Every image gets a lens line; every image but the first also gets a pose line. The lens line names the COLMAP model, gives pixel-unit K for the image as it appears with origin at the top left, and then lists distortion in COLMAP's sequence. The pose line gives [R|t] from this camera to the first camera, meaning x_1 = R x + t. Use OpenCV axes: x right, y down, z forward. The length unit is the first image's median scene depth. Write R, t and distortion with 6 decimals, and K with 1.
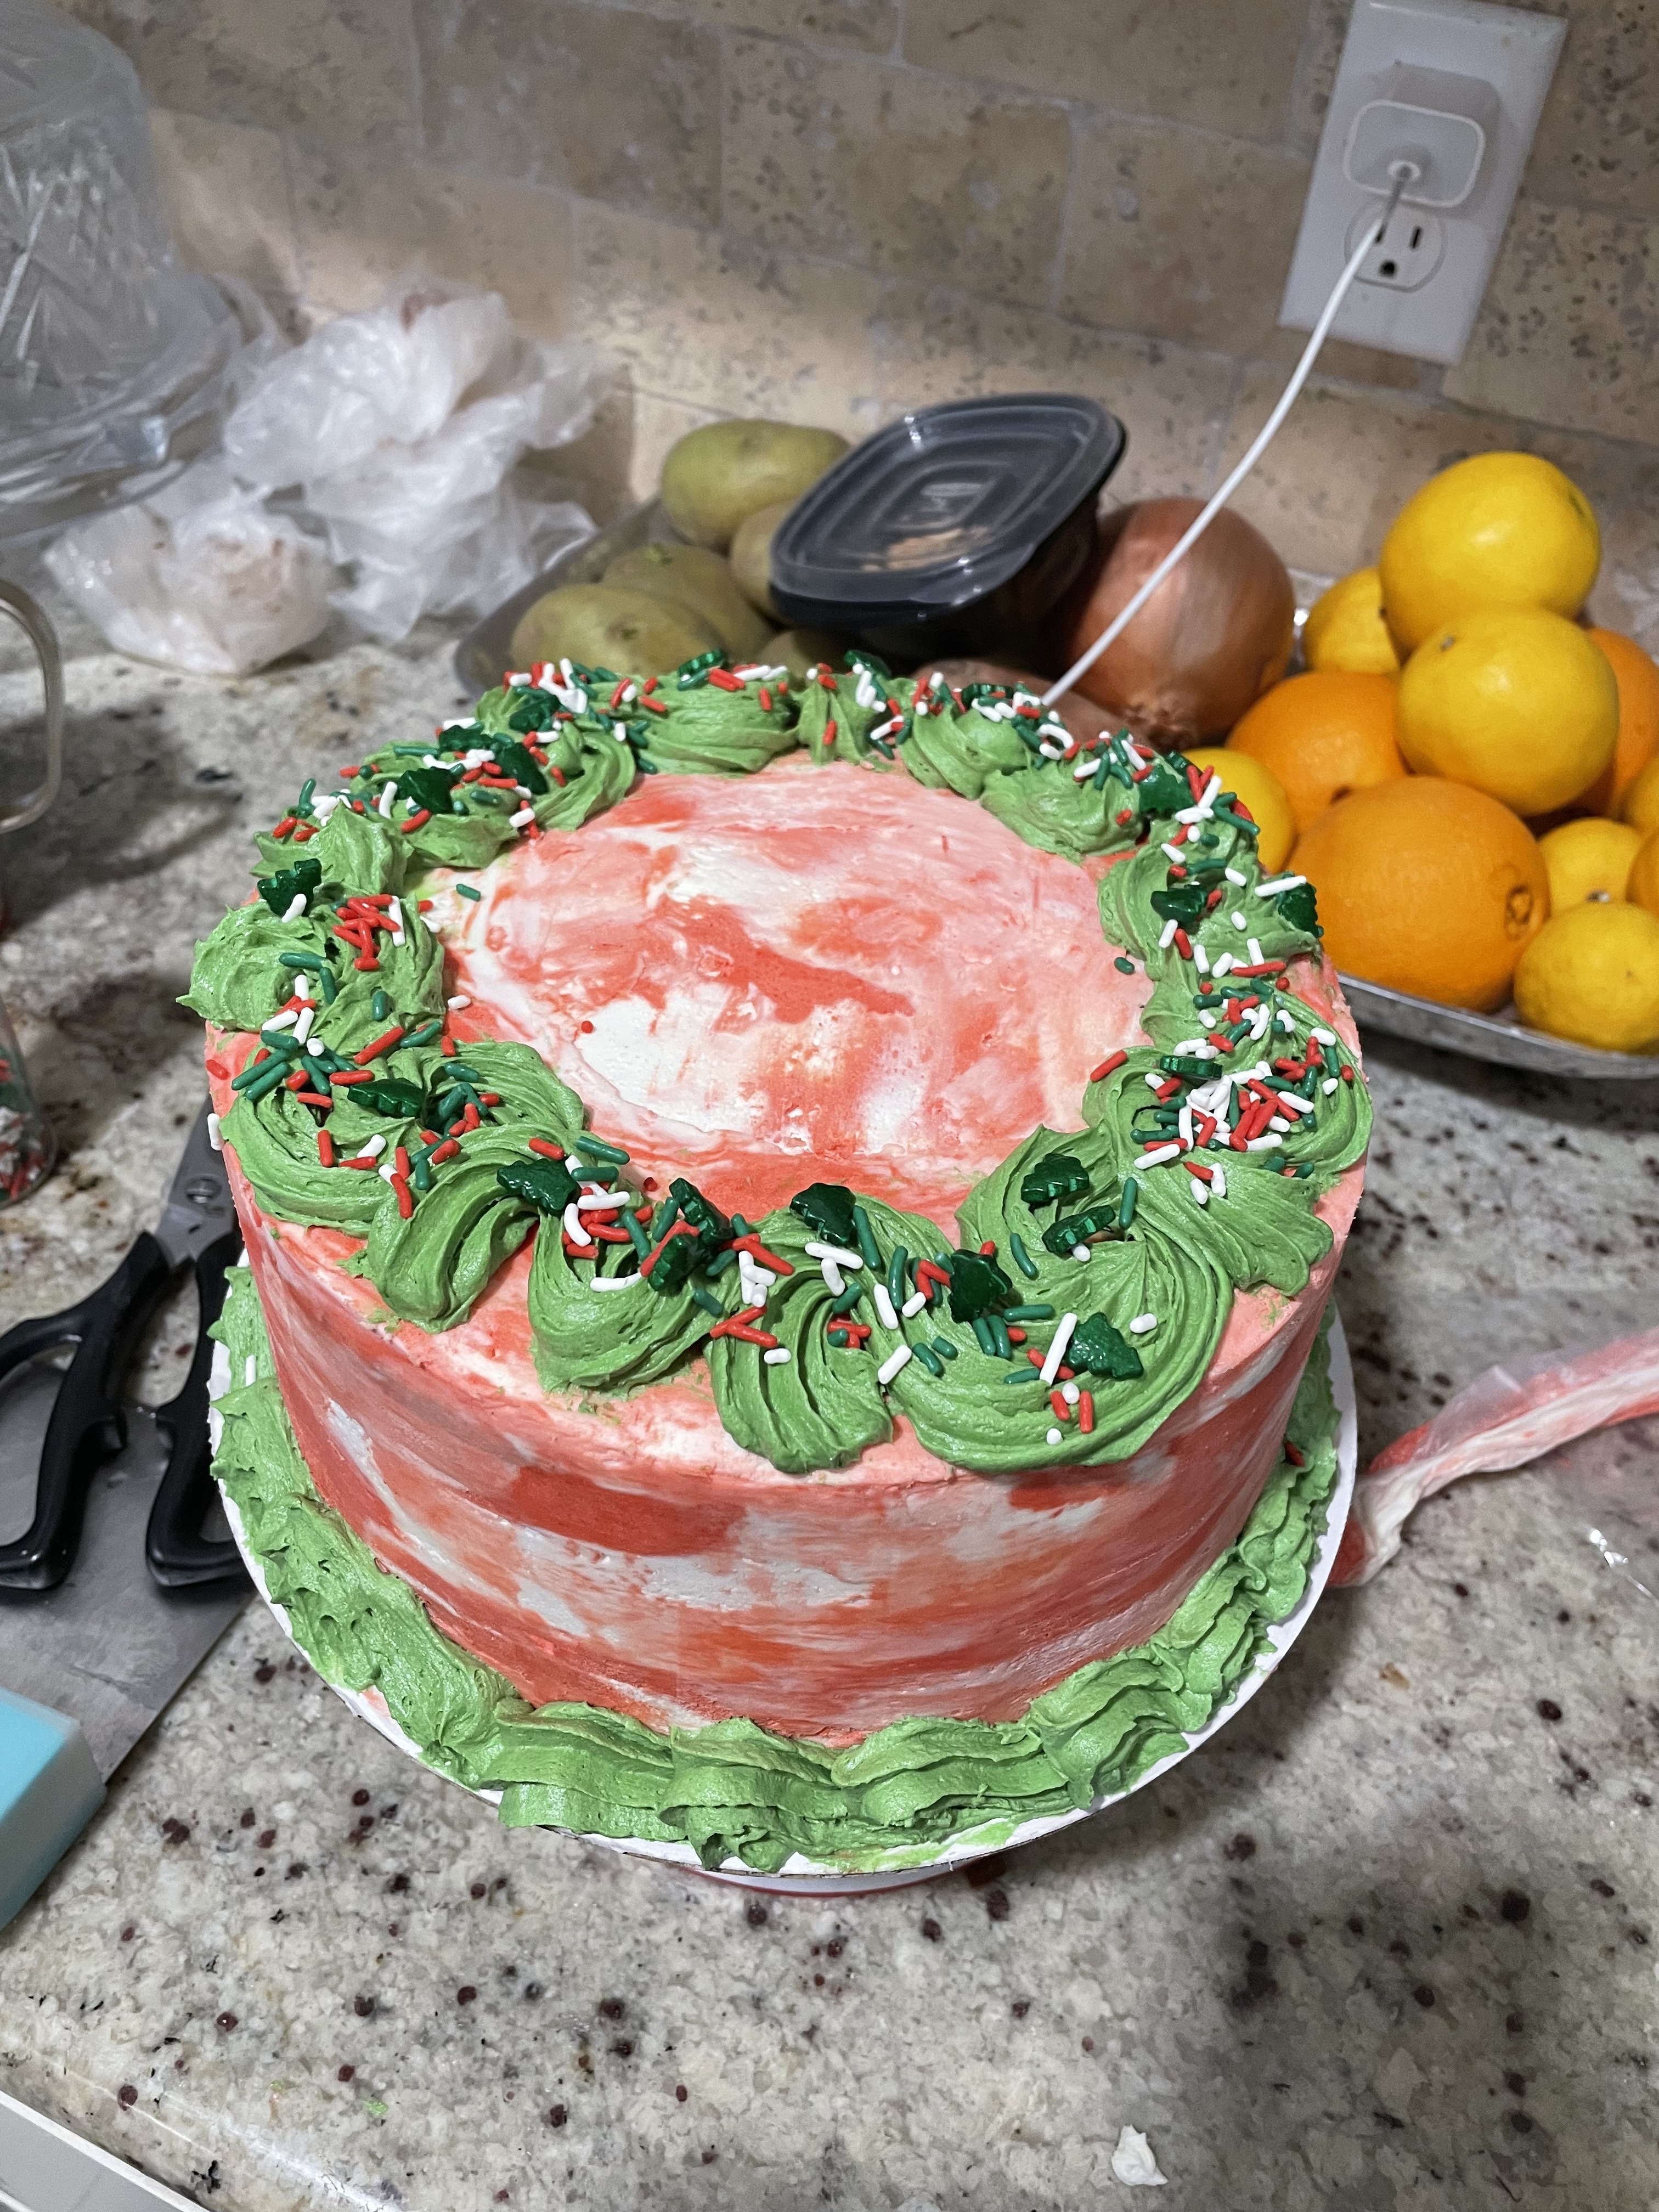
lens RADIAL K [[1642.6, 0, 884.0], [0, 1642.6, 1145.8], [0, 0, 1]] dist [0.050561, -0.095032]
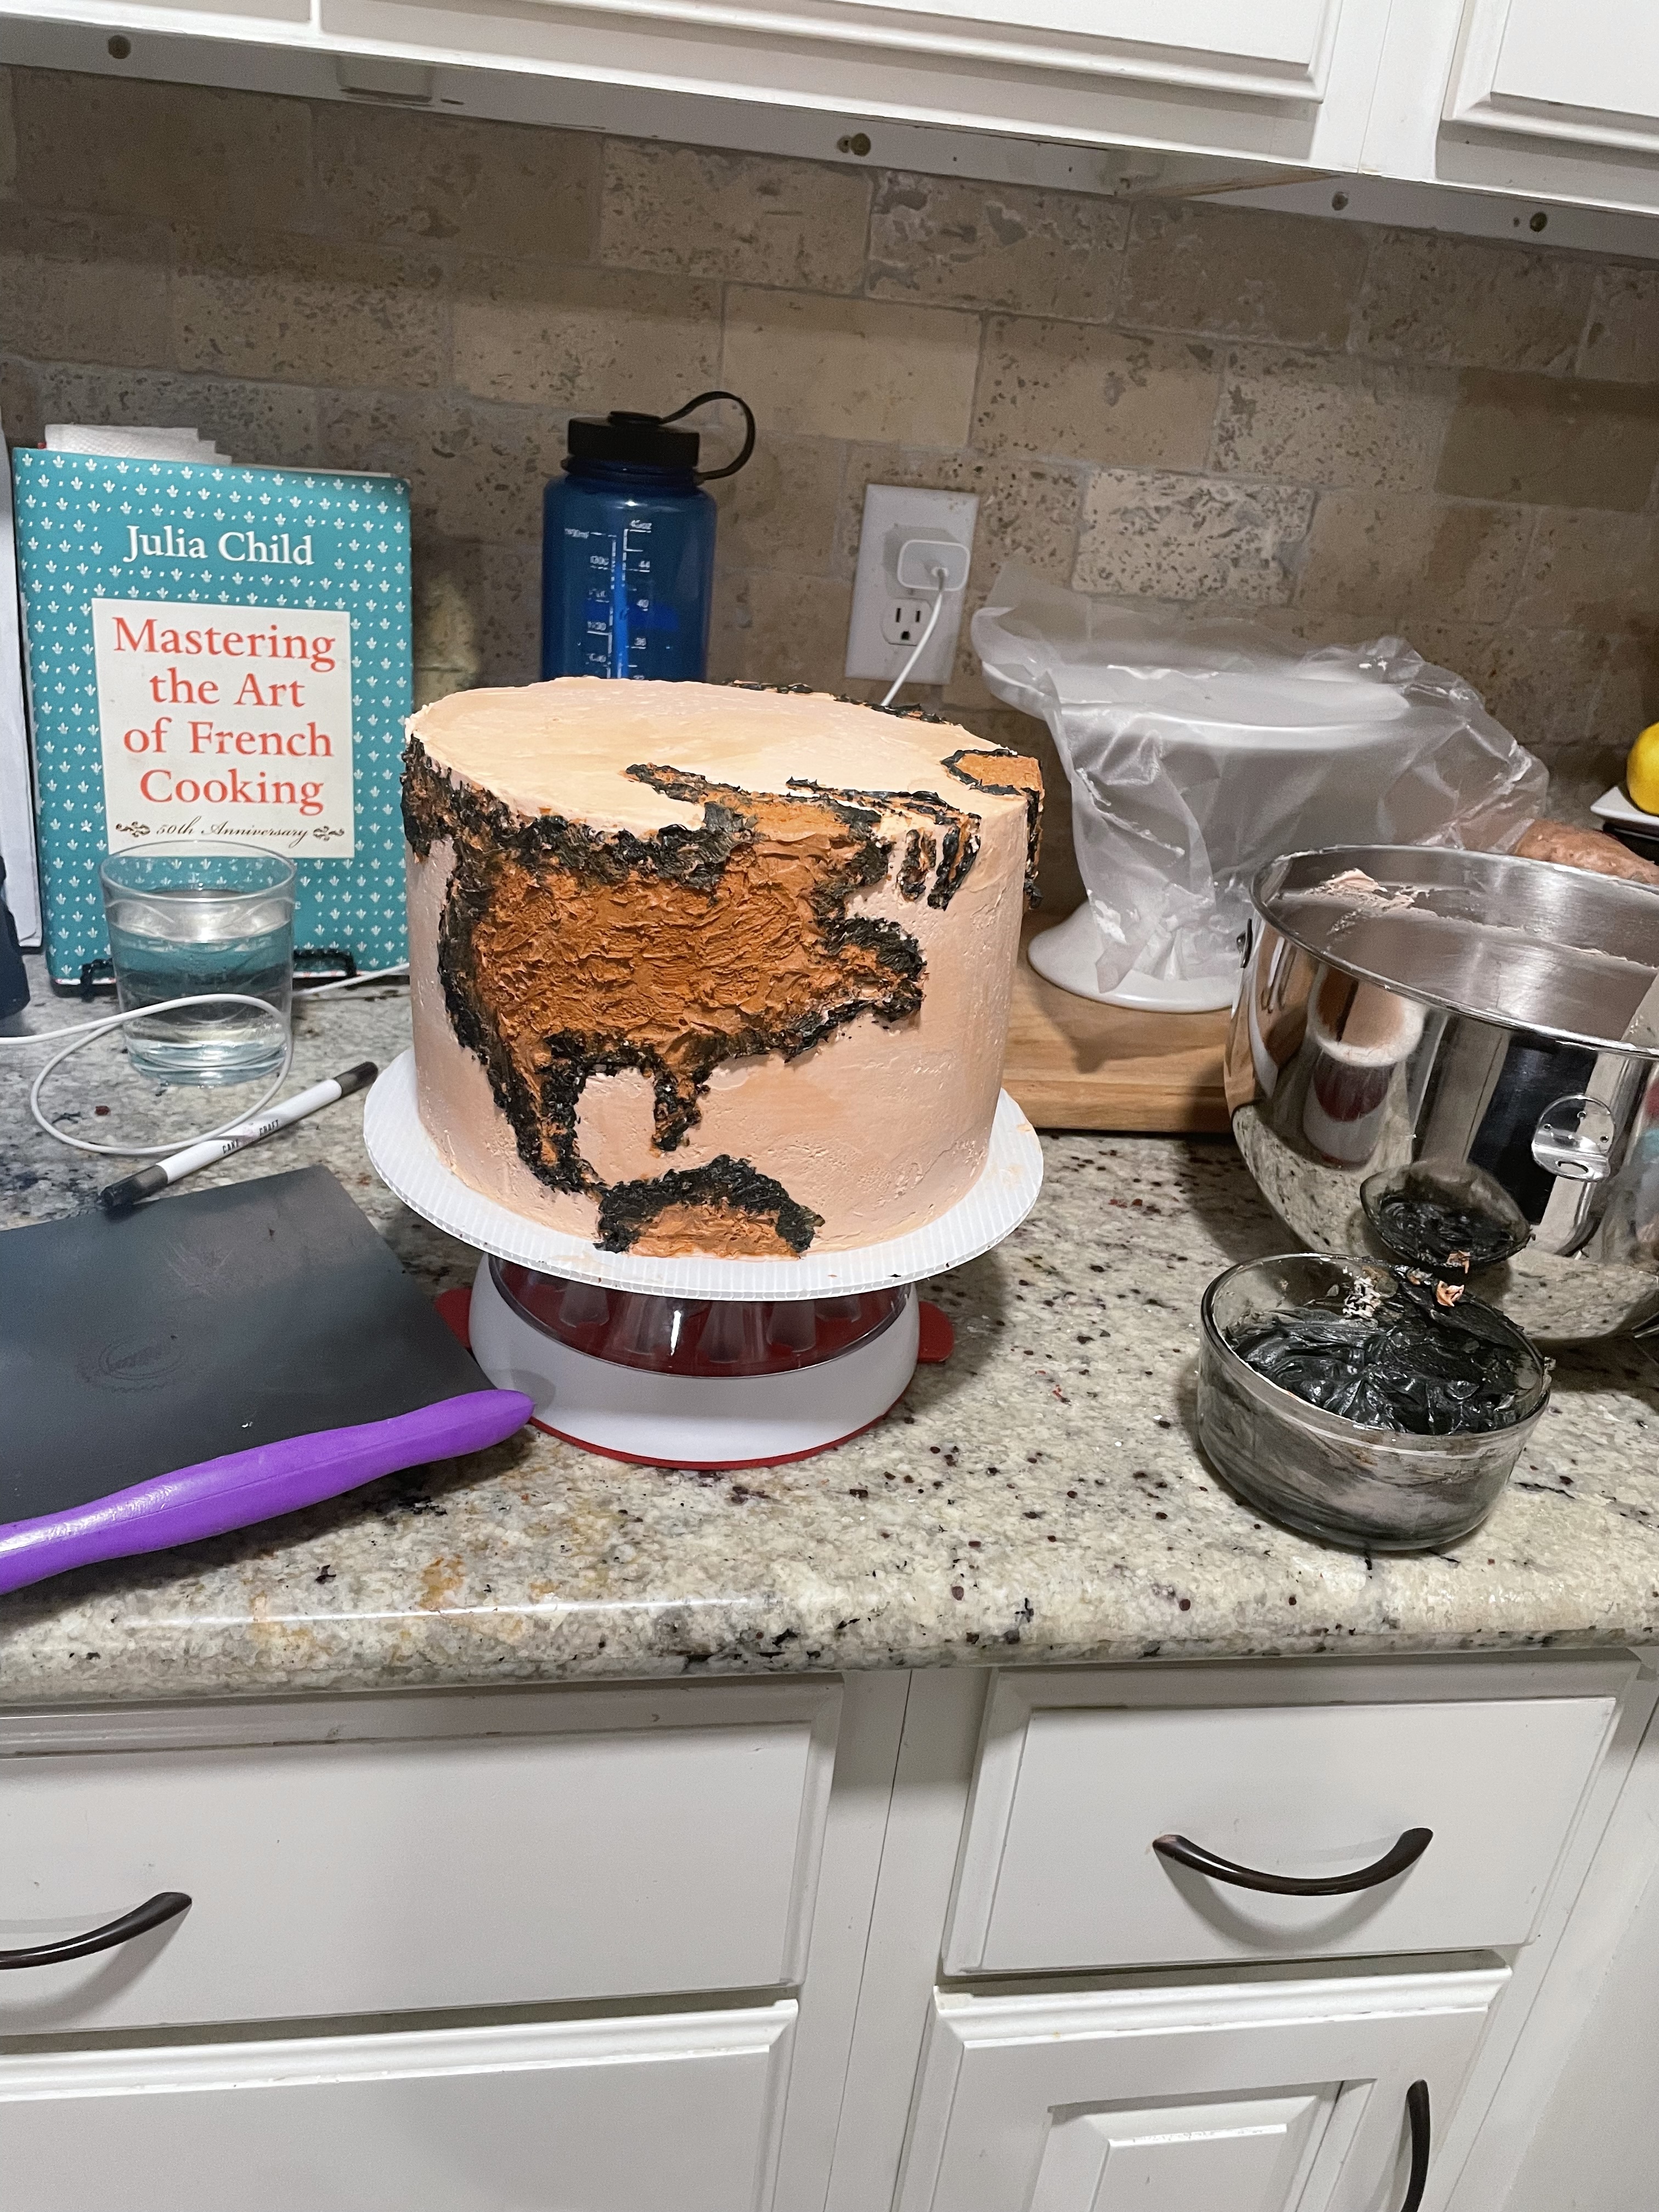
lens RADIAL K [[1695.4, 0, 836.5], [0, 1695.4, 1102.9], [0, 0, 1]] dist [0.057642, -0.113676]
pose [[0.845293, -0.217916, 0.487845, -1.156359], [0.355347, 0.911134, -0.208718, 0.409657], [-0.399009, 0.349782, 0.847611, -0.481437]]
